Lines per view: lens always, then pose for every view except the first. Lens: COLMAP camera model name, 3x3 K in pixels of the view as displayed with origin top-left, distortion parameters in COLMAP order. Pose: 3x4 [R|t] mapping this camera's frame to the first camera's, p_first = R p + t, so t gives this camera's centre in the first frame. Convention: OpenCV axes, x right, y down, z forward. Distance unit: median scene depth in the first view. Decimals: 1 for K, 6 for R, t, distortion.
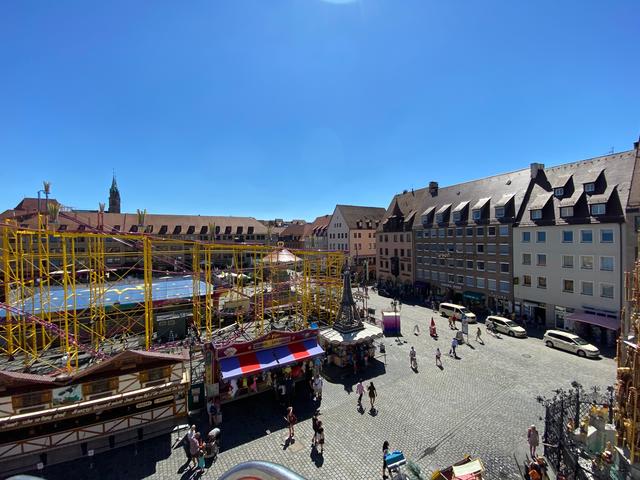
lens RADIAL K [[269.5, 0, 321.1], [0, 269.5, 244.9], [0, 0, 1]] dist [-0.025569, -0.007978]
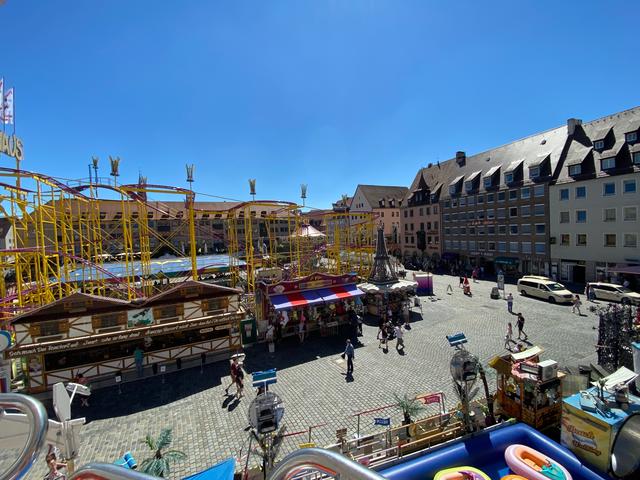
lens RADIAL K [[269.5, 0, 316.3], [0, 269.5, 250.7], [0, 0, 1]] dist [-0.025569, -0.007978]
pose [[0.996318, -0.026005, -0.081696, -0.050800], [0.029578, 0.998644, 0.042832, 0.105902], [0.080471, -0.045091, 0.995737, -0.028233]]
